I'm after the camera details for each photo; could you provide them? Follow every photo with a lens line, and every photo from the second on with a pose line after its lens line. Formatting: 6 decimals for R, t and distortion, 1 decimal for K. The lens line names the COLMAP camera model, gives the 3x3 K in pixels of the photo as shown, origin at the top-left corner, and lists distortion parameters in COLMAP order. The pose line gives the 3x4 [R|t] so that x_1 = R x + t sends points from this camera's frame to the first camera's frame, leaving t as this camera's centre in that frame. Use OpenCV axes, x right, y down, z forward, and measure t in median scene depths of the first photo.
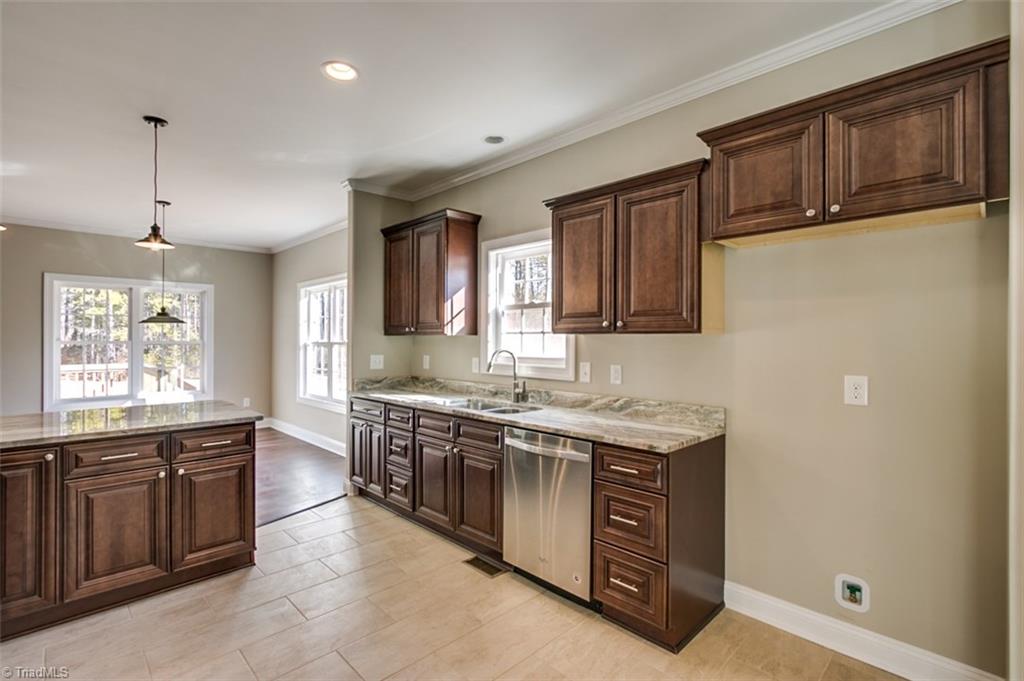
lens RADIAL K [[482.4, 0, 512.0], [0, 482.4, 340.5], [0, 0, 1]] dist [-0.011330, 0.000551]
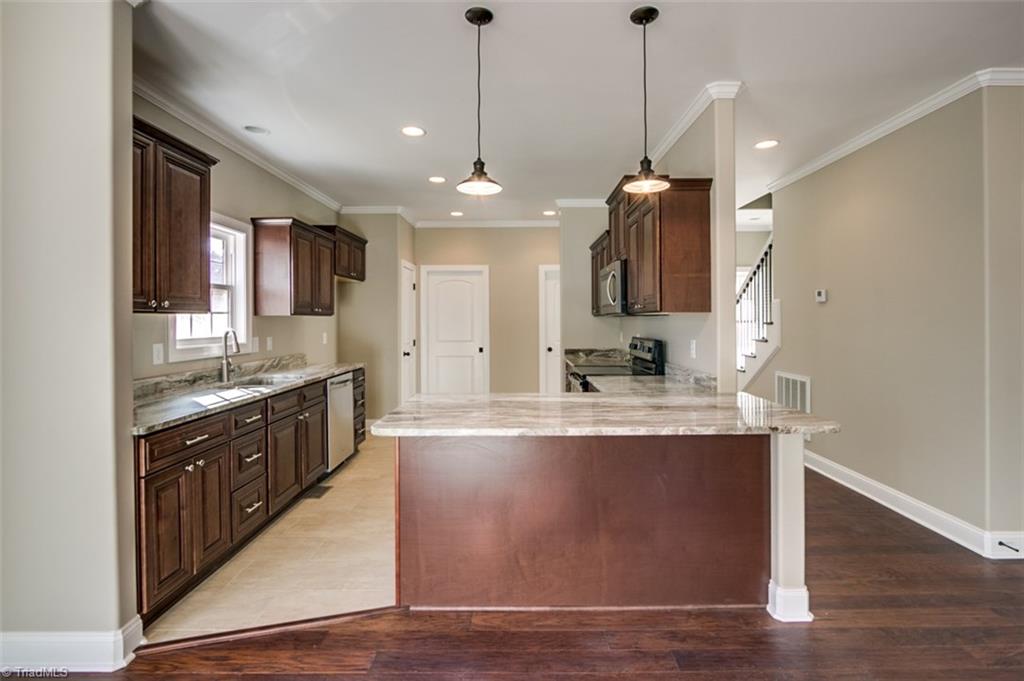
lens RADIAL K [[480.8, 0, 521.4], [0, 480.8, 318.3], [0, 0, 1]] dist [-0.011797, 0.000414]
pose [[-0.720054, 0.002151, 0.693915, -1.228238], [0.004595, 0.999988, 0.001669, -0.003419], [-0.693903, 0.004390, -0.720055, 1.405692]]
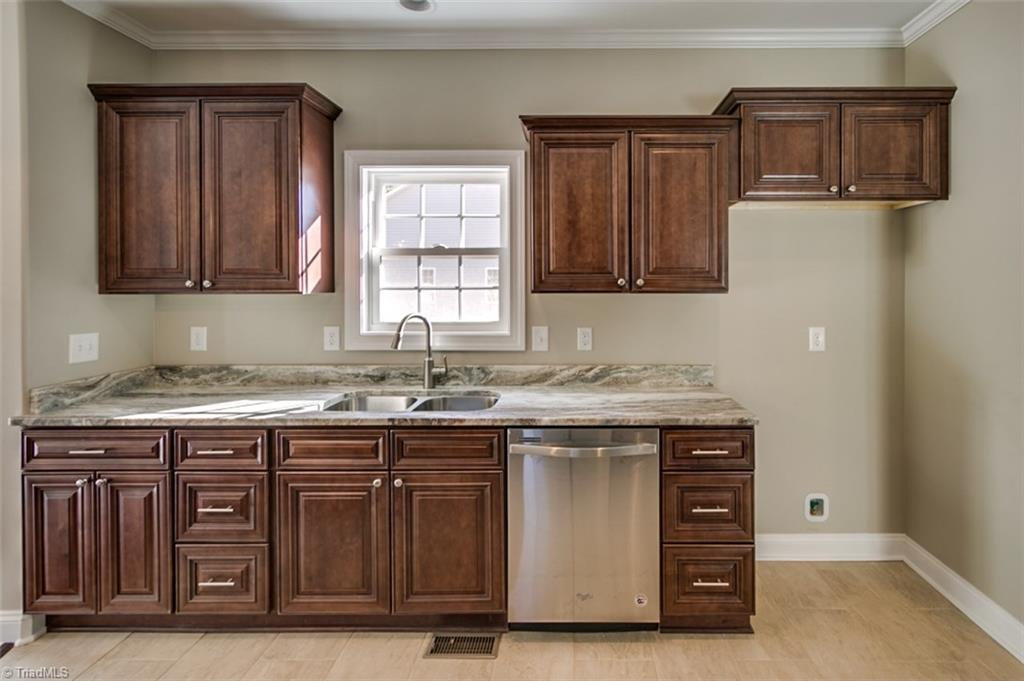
lens RADIAL K [[490.7, 0, 573.3], [0, 490.7, 284.9], [0, 0, 1]] dist [-0.001442, 0.001283]
pose [[0.698253, -0.007287, 0.715814, -0.392040], [0.005000, 0.999973, 0.005301, -0.027946], [-0.715833, -0.000122, 0.698271, 0.379080]]
